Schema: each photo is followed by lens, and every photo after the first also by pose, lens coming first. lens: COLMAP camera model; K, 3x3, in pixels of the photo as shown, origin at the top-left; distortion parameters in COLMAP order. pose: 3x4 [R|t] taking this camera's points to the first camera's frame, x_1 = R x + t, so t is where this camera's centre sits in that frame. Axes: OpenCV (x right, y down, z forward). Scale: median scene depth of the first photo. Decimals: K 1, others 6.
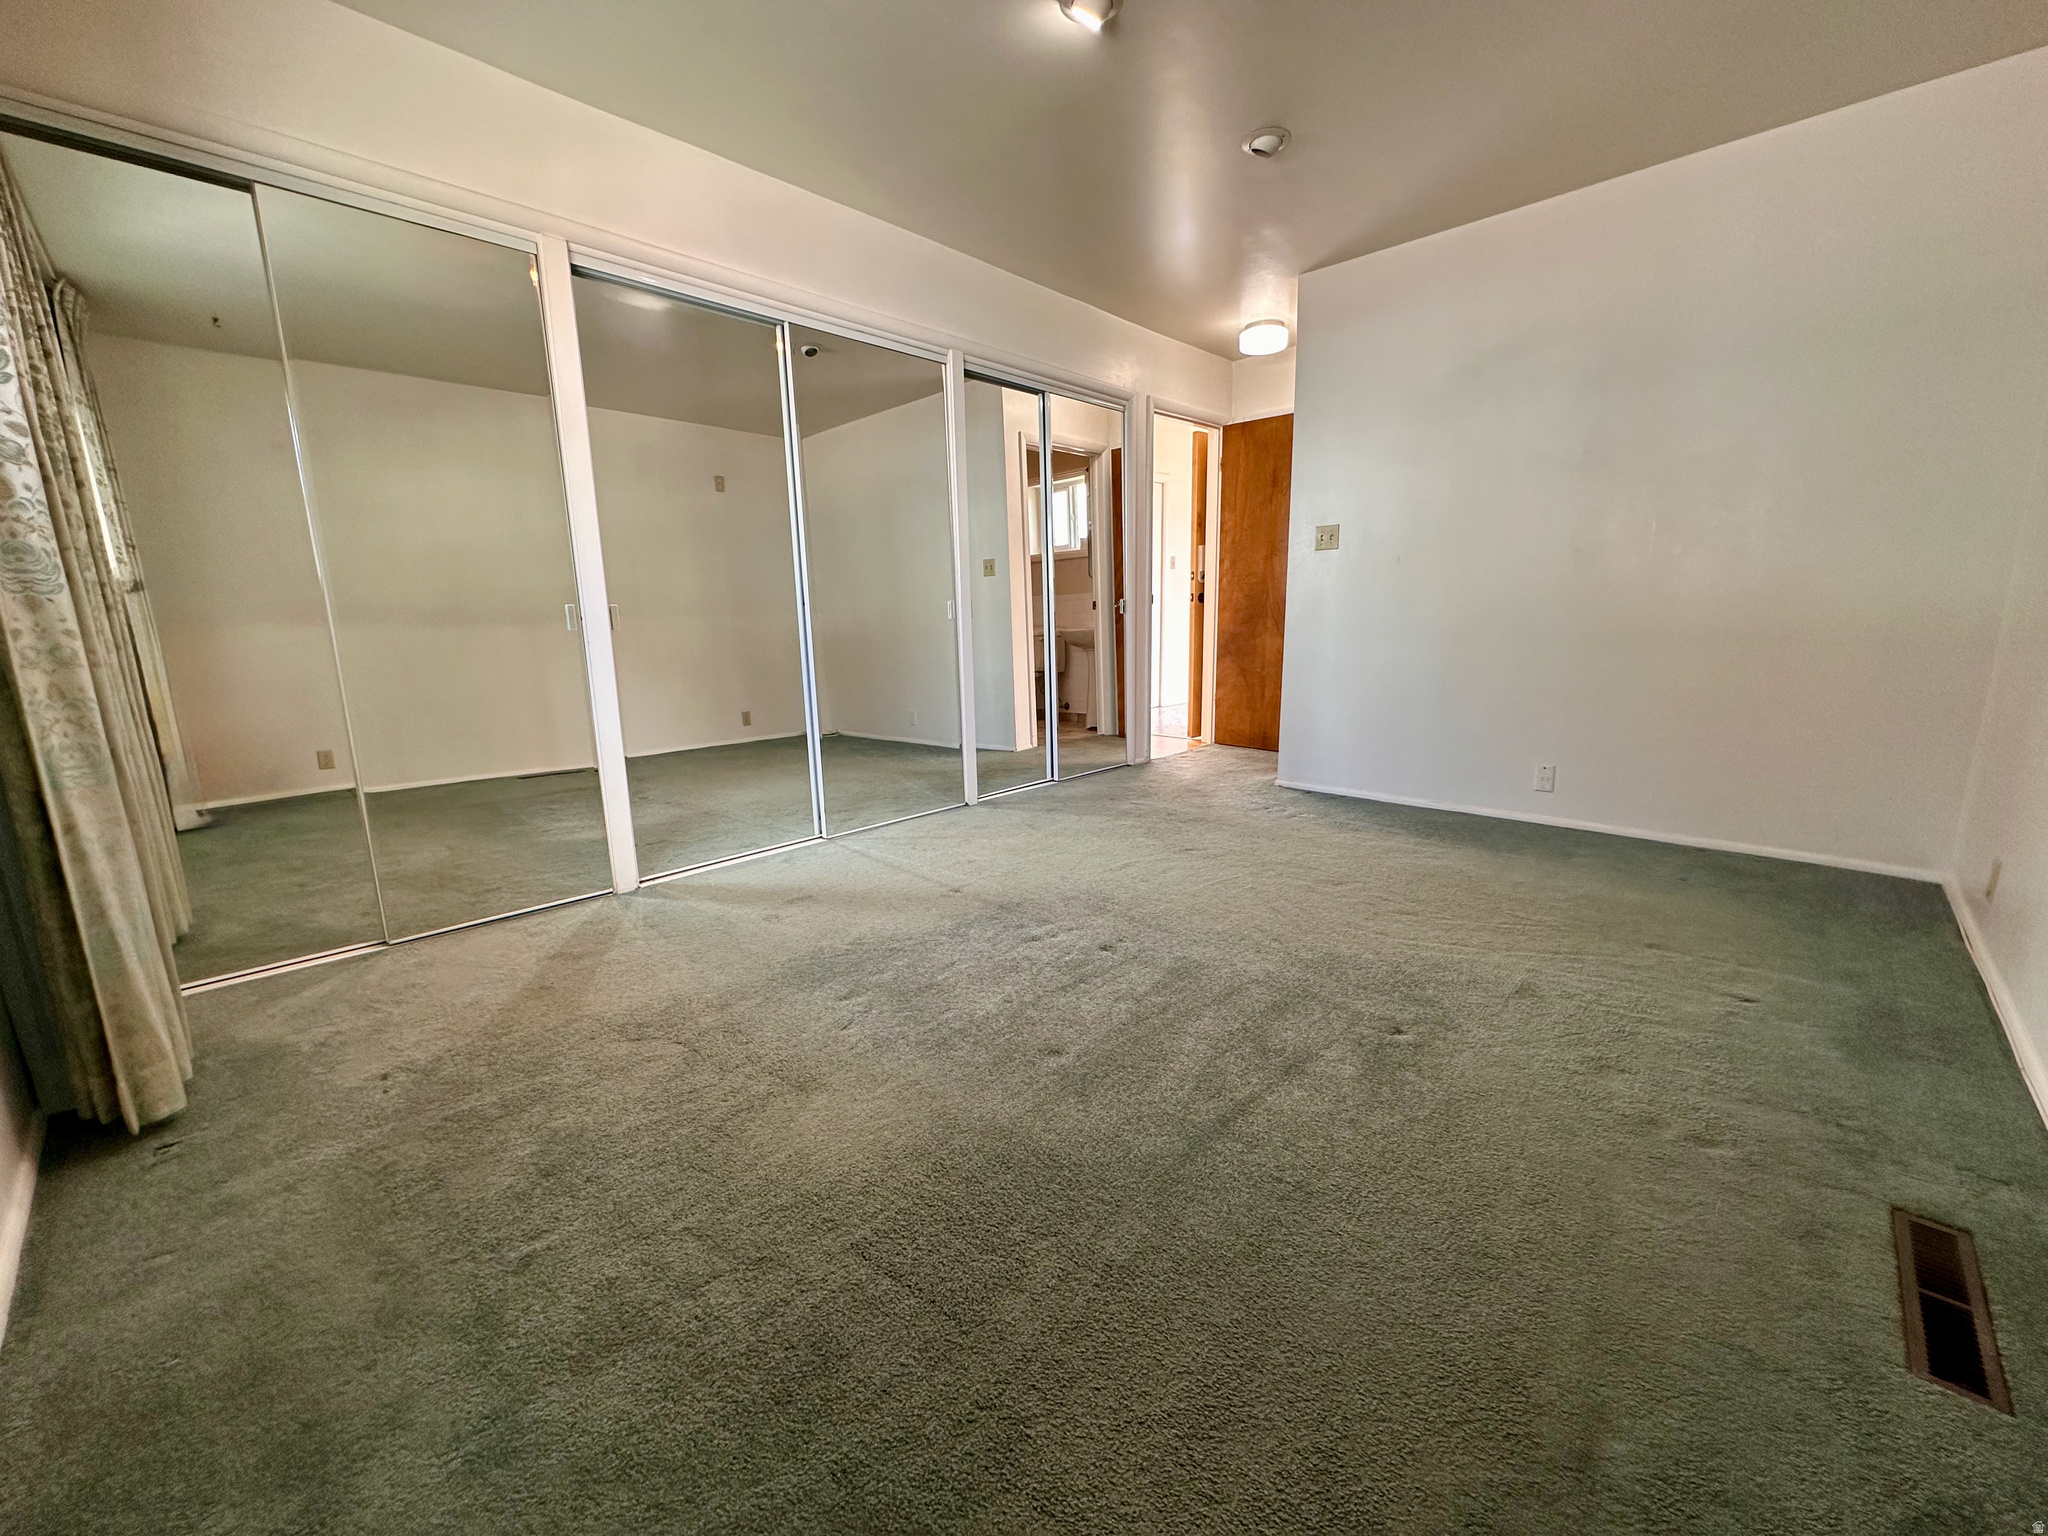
lens RADIAL K [[830.6, 0, 986.4], [0, 830.6, 774.9], [0, 0, 1]] dist [-0.004038, 0.001017]
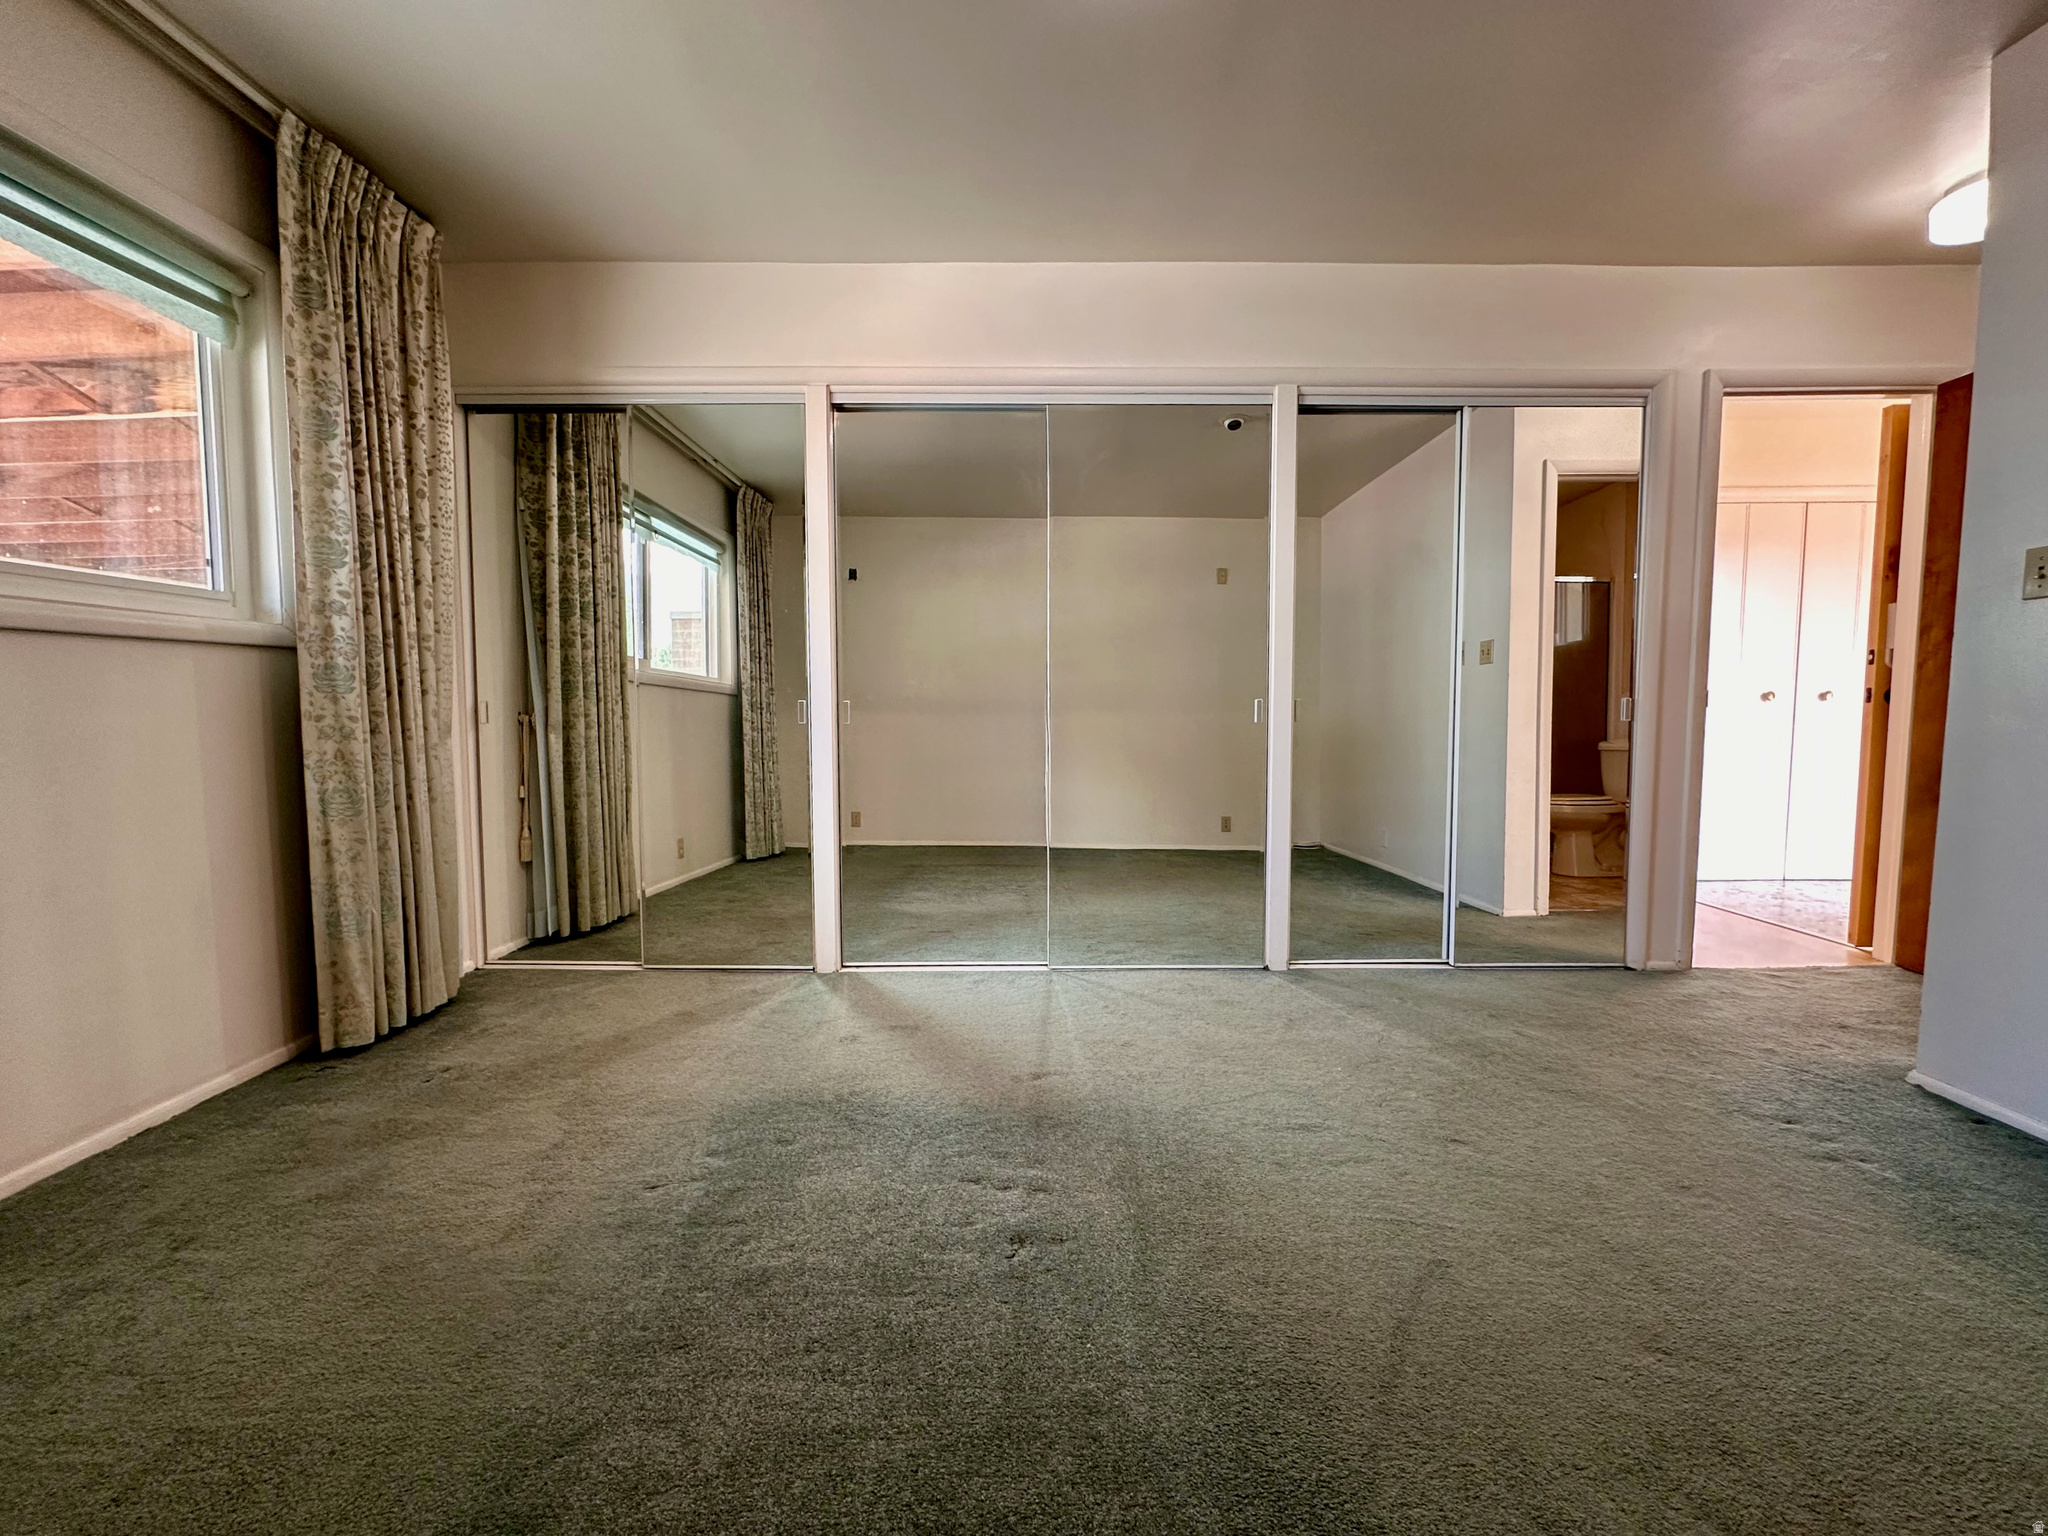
lens RADIAL K [[830.6, 0, 1025.6], [0, 830.6, 772.1], [0, 0, 1]] dist [-0.004038, 0.001017]
pose [[0.699940, 0.070998, -0.710664, 0.422893], [-0.149516, 0.987564, -0.048598, -0.085967], [0.698376, 0.140271, 0.701851, 0.374313]]
